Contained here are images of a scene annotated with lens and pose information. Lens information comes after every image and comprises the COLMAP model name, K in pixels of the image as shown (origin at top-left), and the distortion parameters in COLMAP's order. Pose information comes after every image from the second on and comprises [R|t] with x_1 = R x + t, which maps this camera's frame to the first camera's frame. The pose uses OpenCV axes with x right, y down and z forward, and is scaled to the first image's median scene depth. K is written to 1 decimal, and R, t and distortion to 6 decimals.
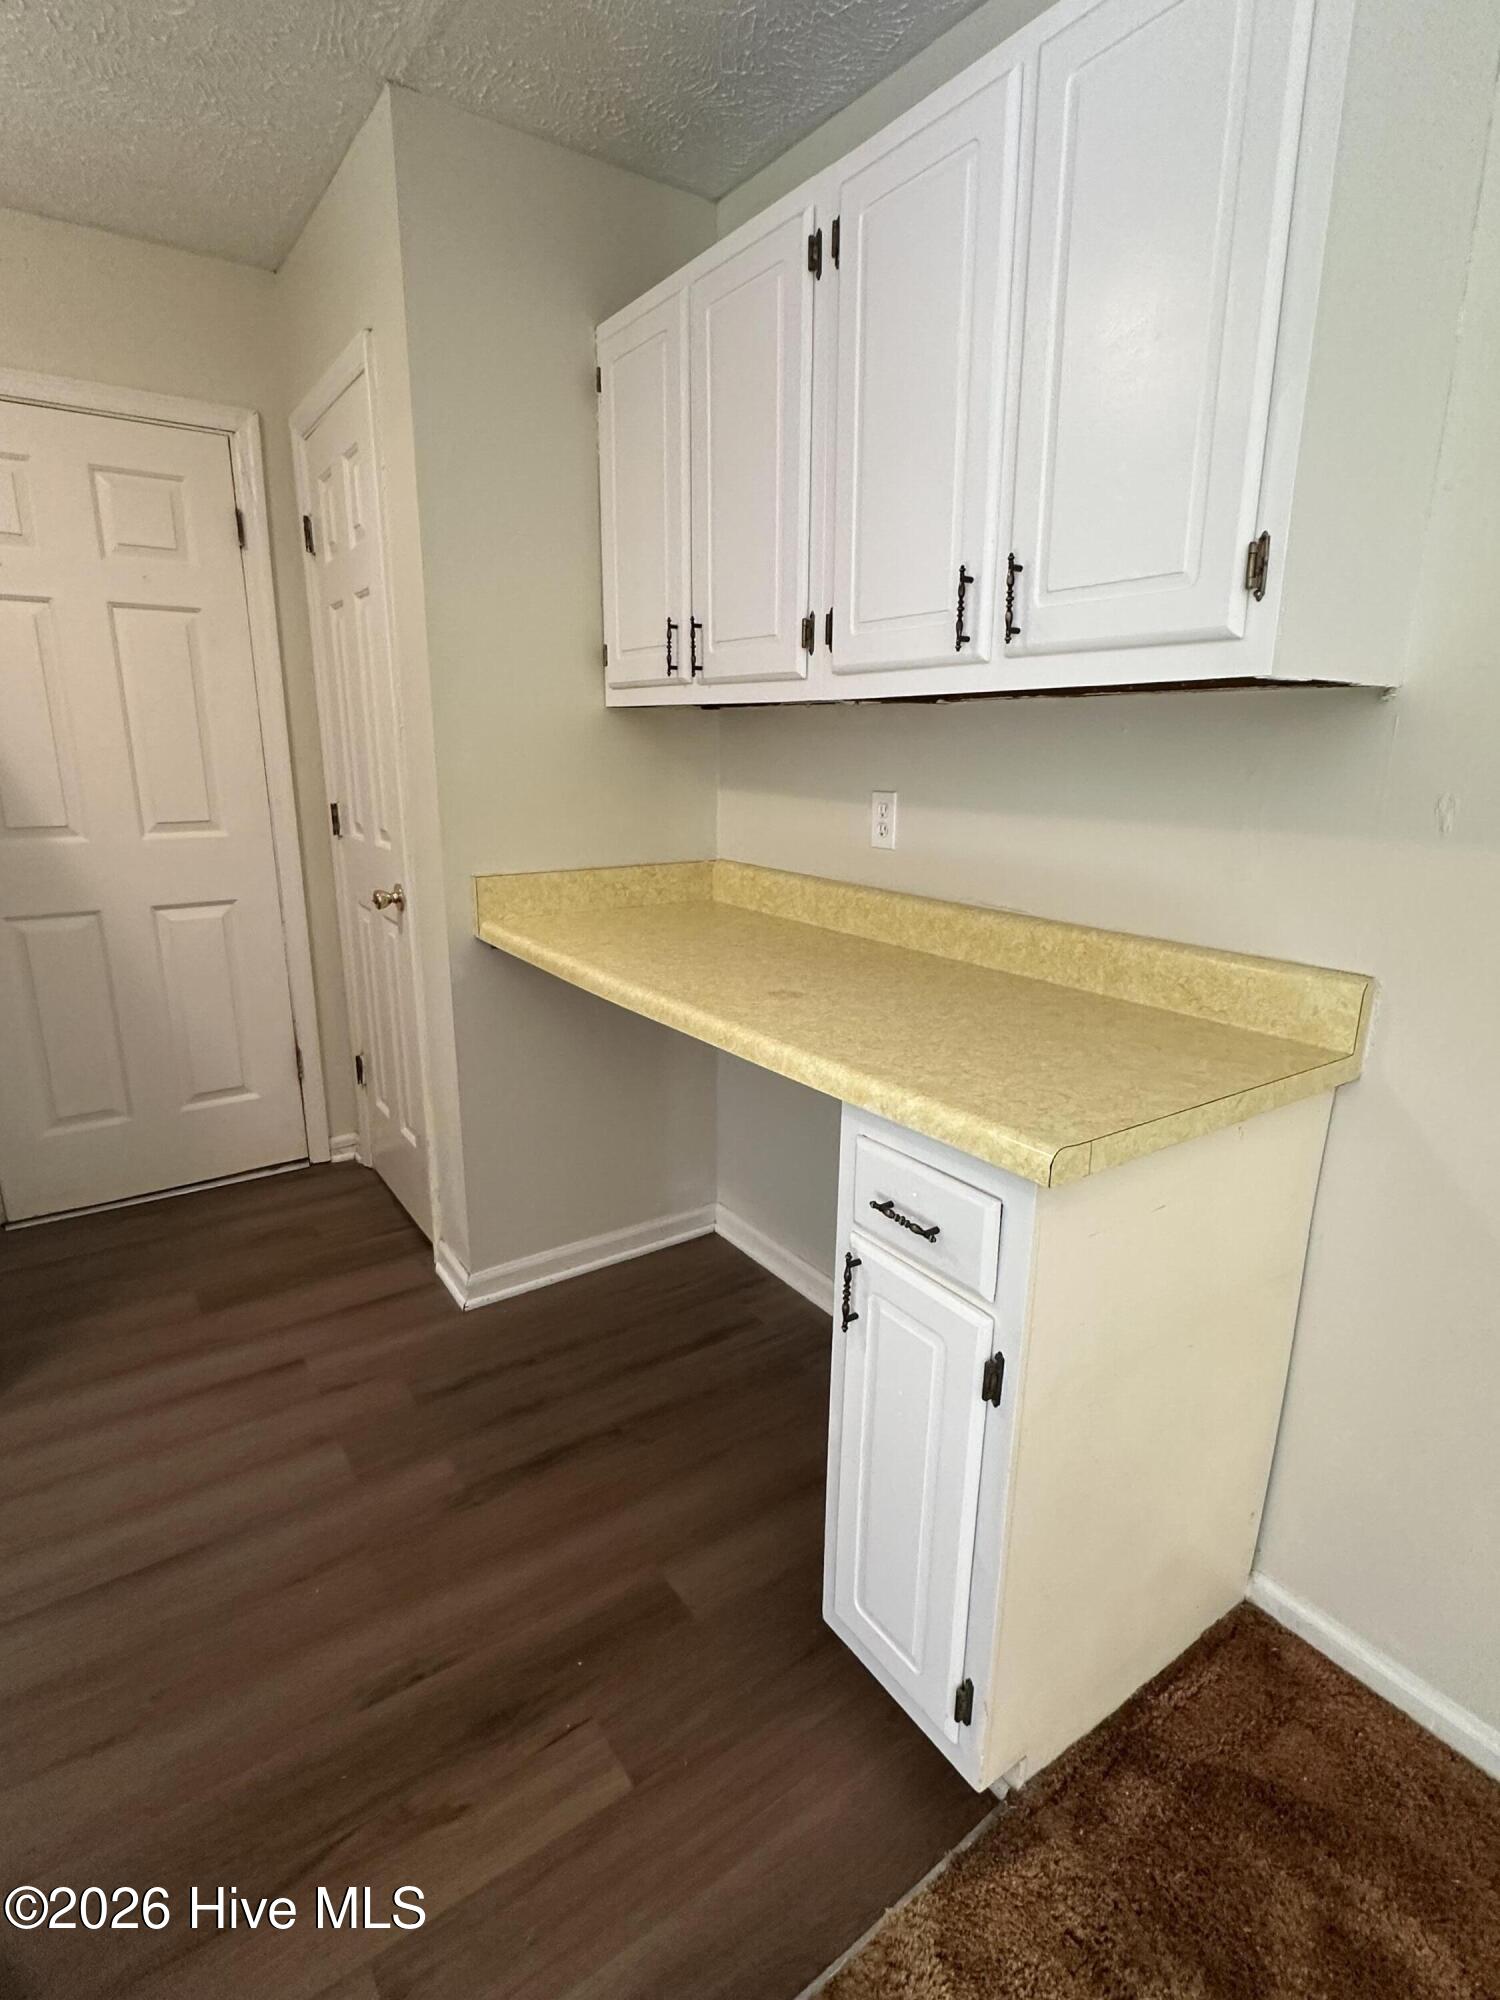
lens RADIAL K [[1000.7, 0, 760.7], [0, 1000.7, 990.1], [0, 0, 1]] dist [-0.006629, 0.001401]
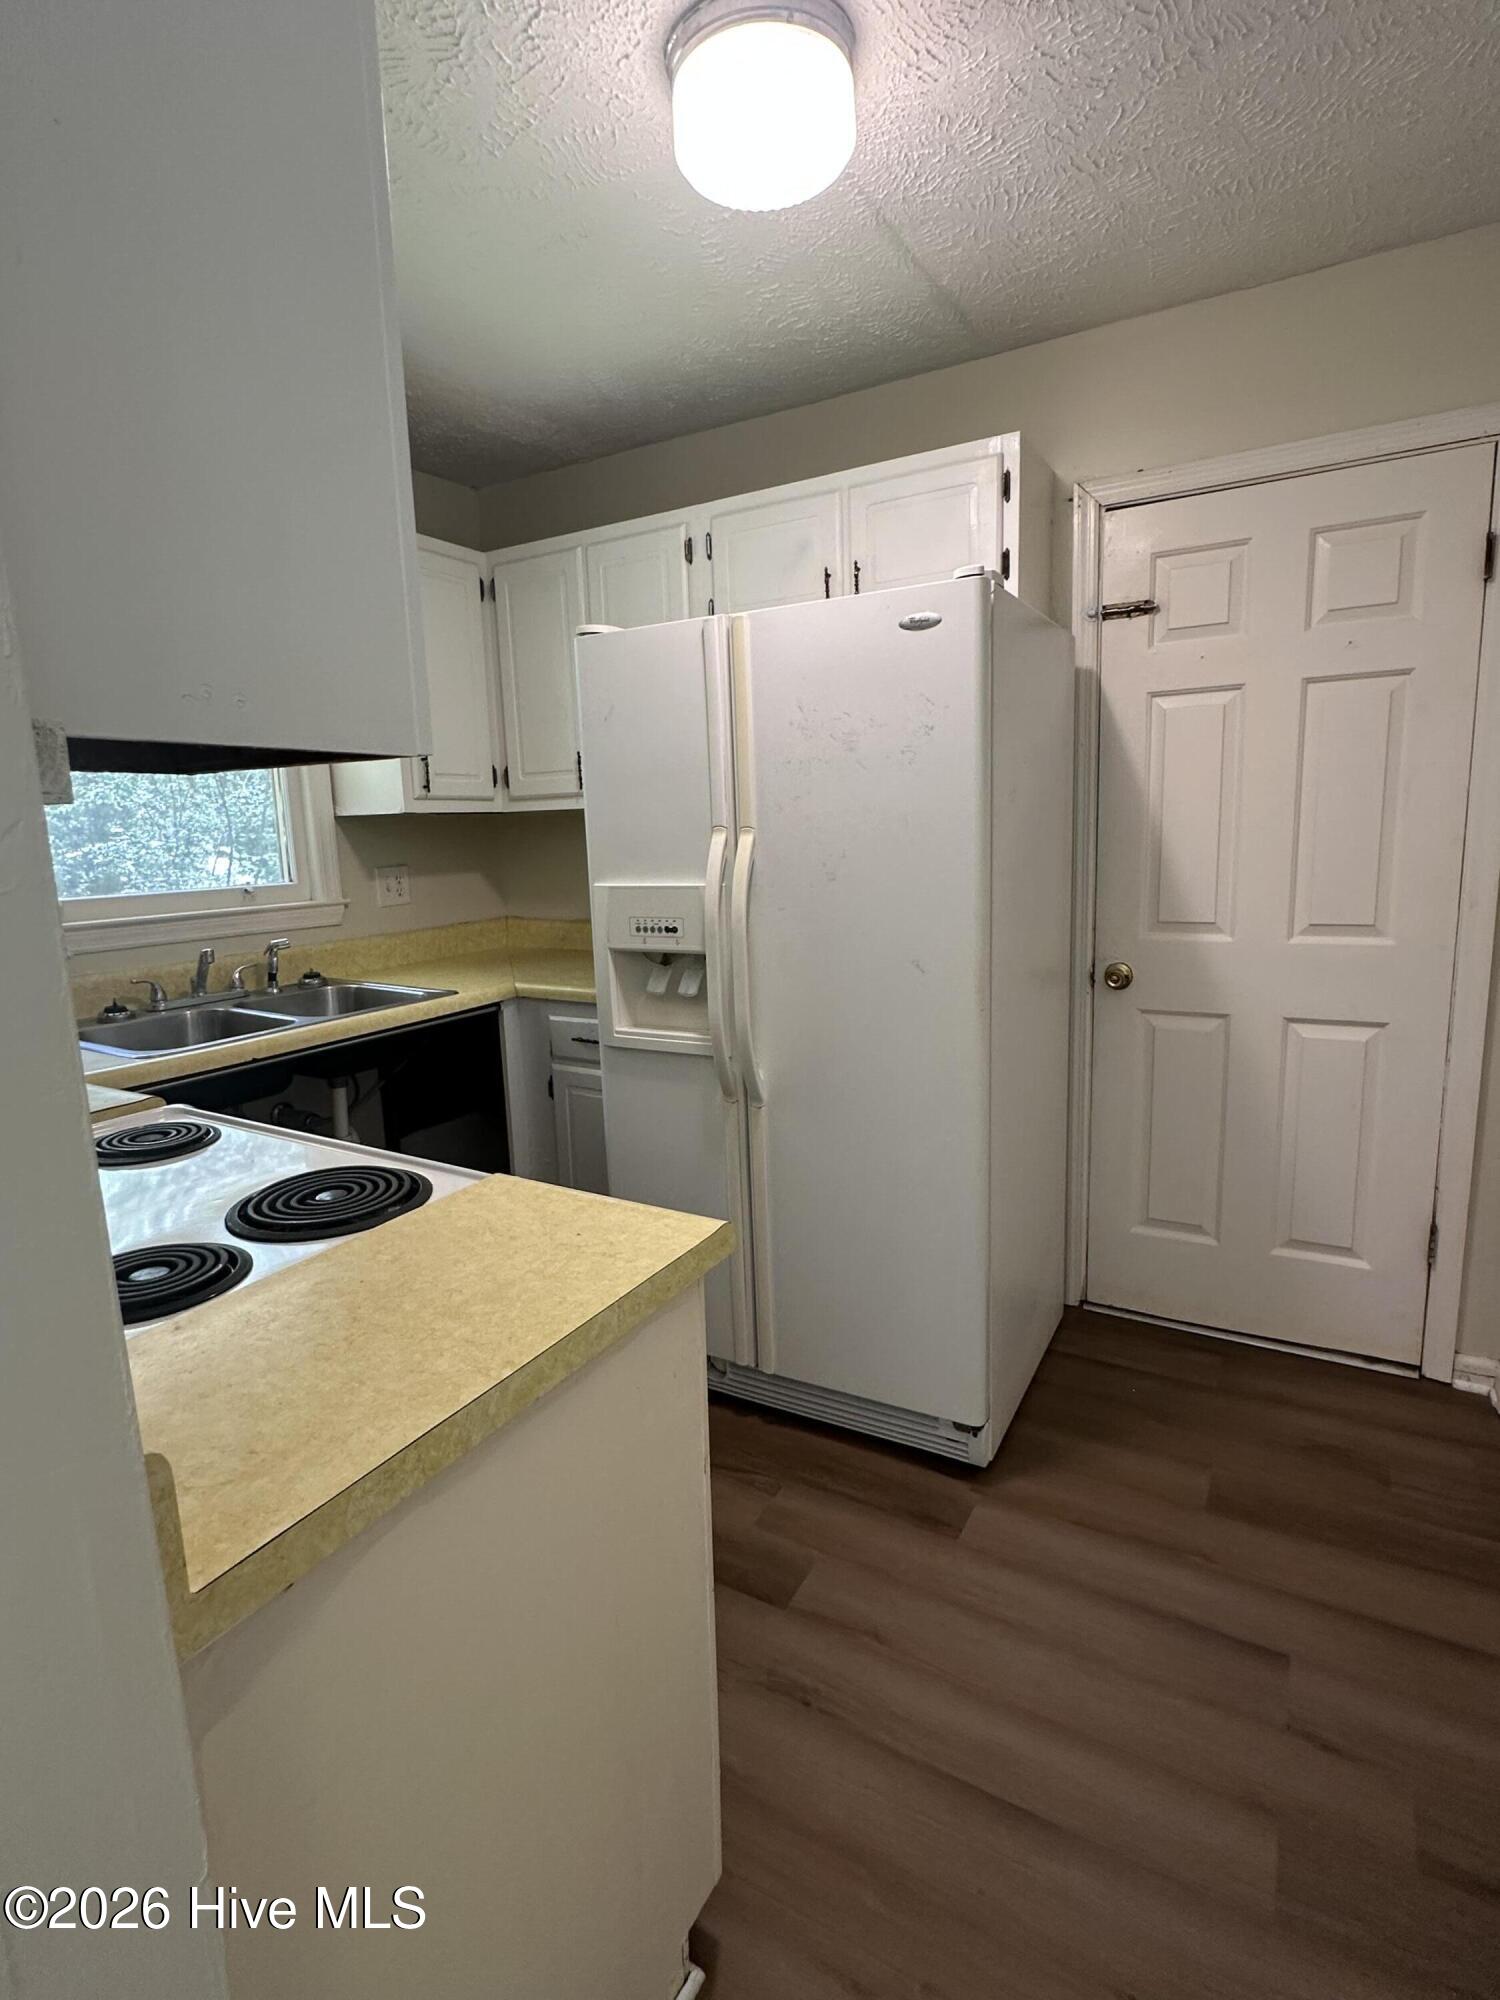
lens RADIAL K [[1000.7, 0, 741.2], [0, 1000.7, 997.2], [0, 0, 1]] dist [-0.006629, 0.001401]
pose [[0.405656, 0.129002, -0.904877, -0.014435], [-0.187364, 0.980703, 0.055816, -0.063517], [0.894616, 0.146900, 0.421998, 0.209581]]
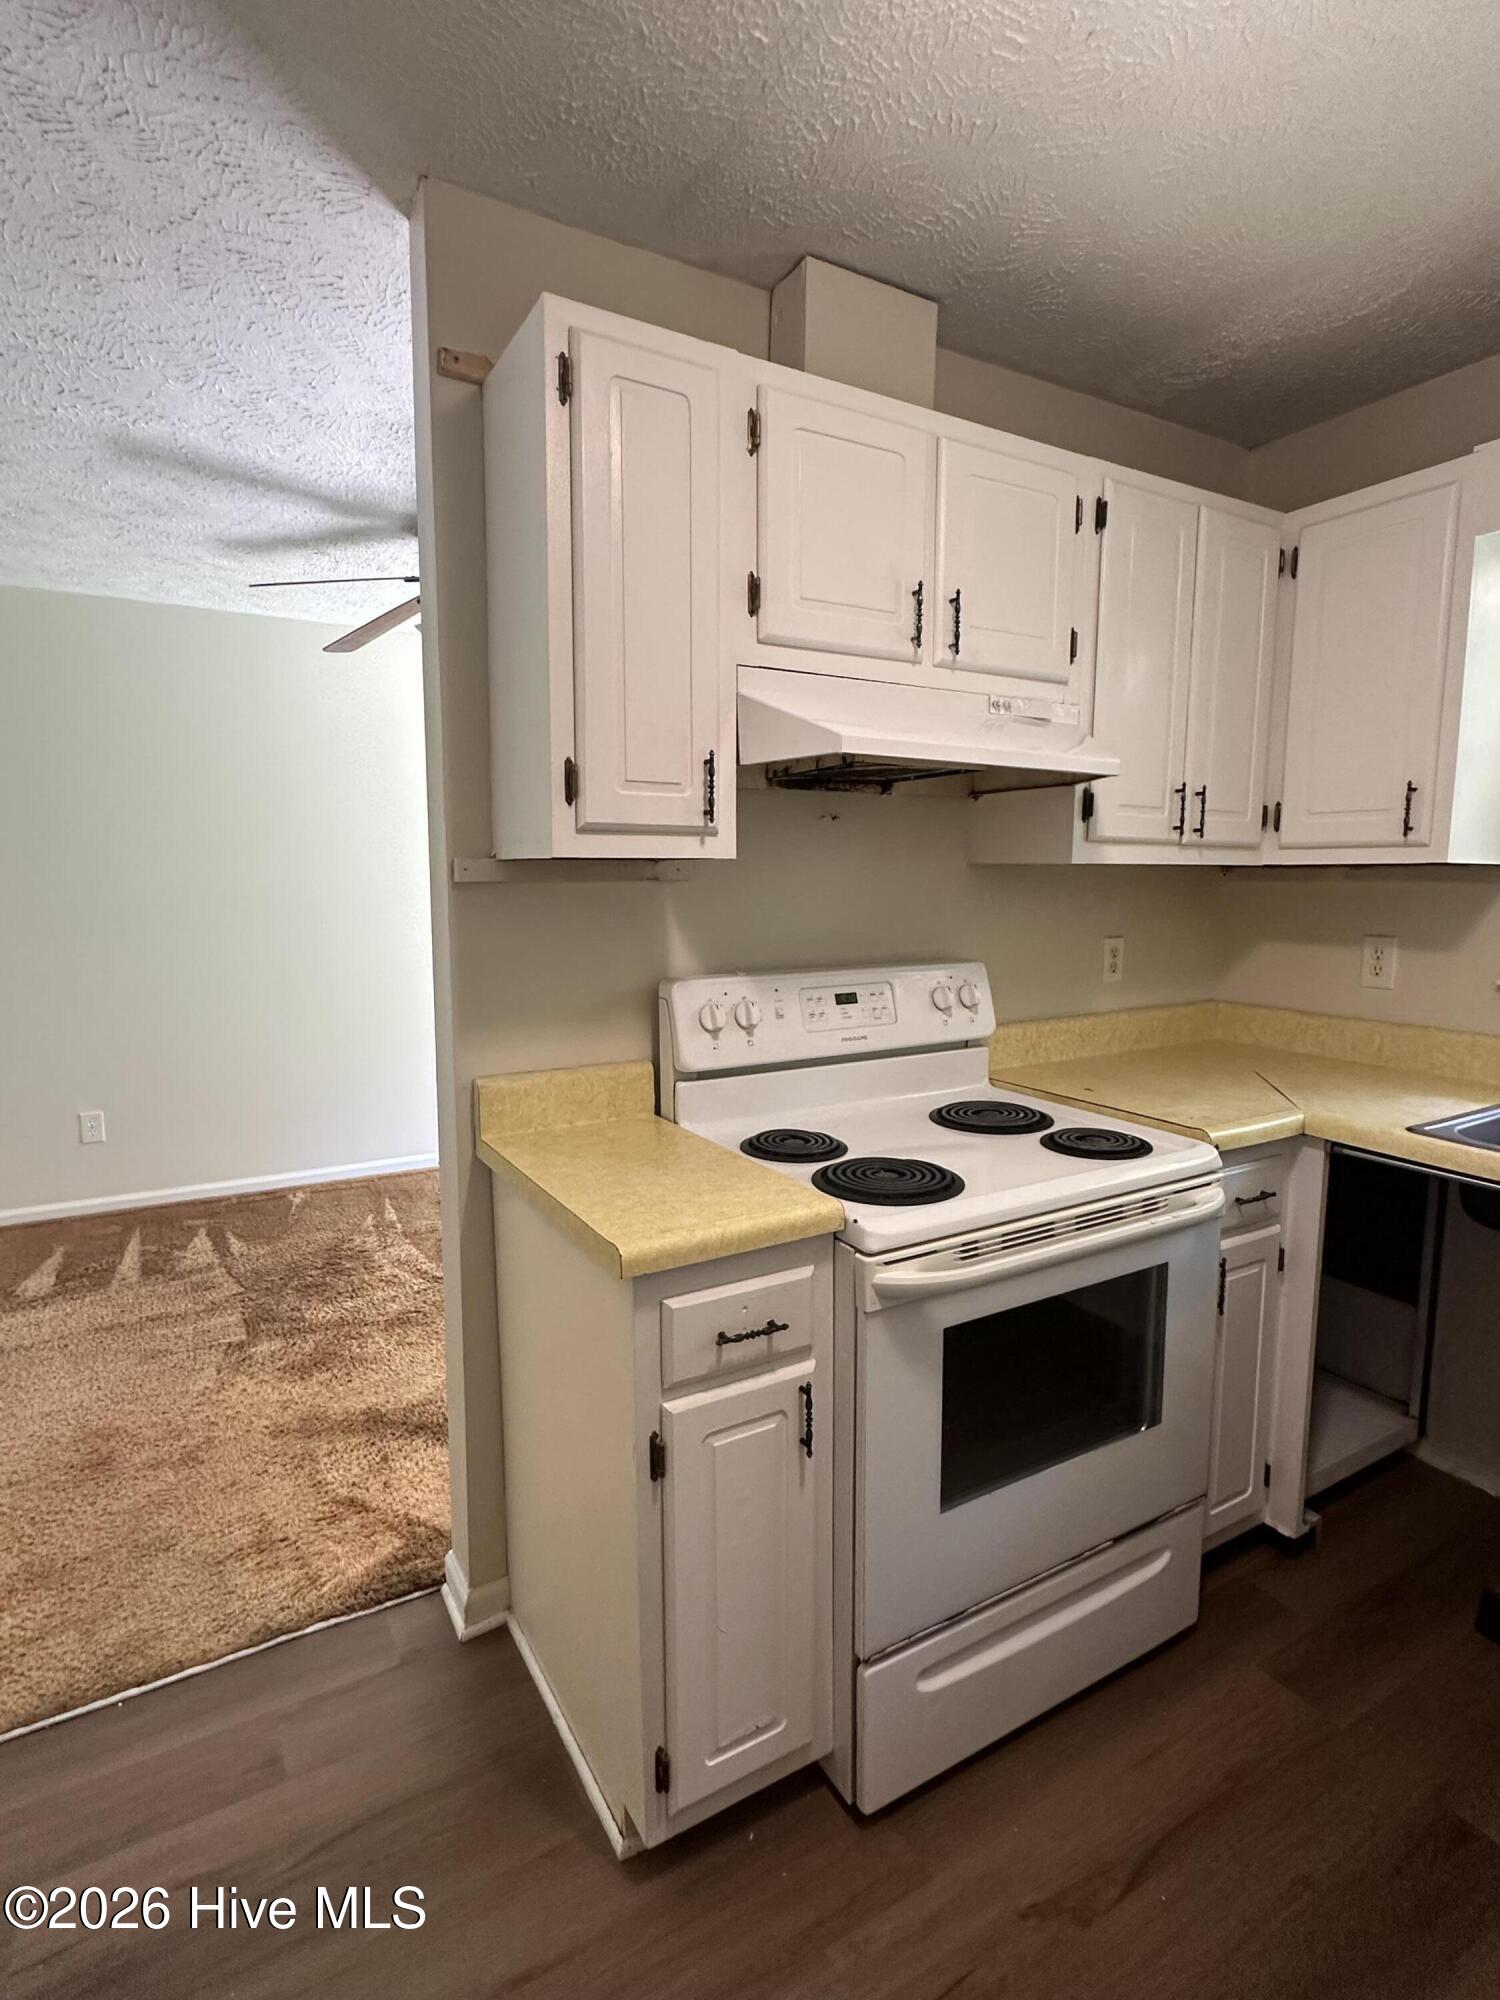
lens RADIAL K [[1000.7, 0, 744.8], [0, 1000.7, 1005.6], [0, 0, 1]] dist [-0.006629, 0.001401]
pose [[-0.993596, -0.046156, 0.103131, -0.897091], [-0.006940, 0.935964, 0.352028, -0.335902], [-0.112776, 0.349058, -0.930290, 1.264741]]
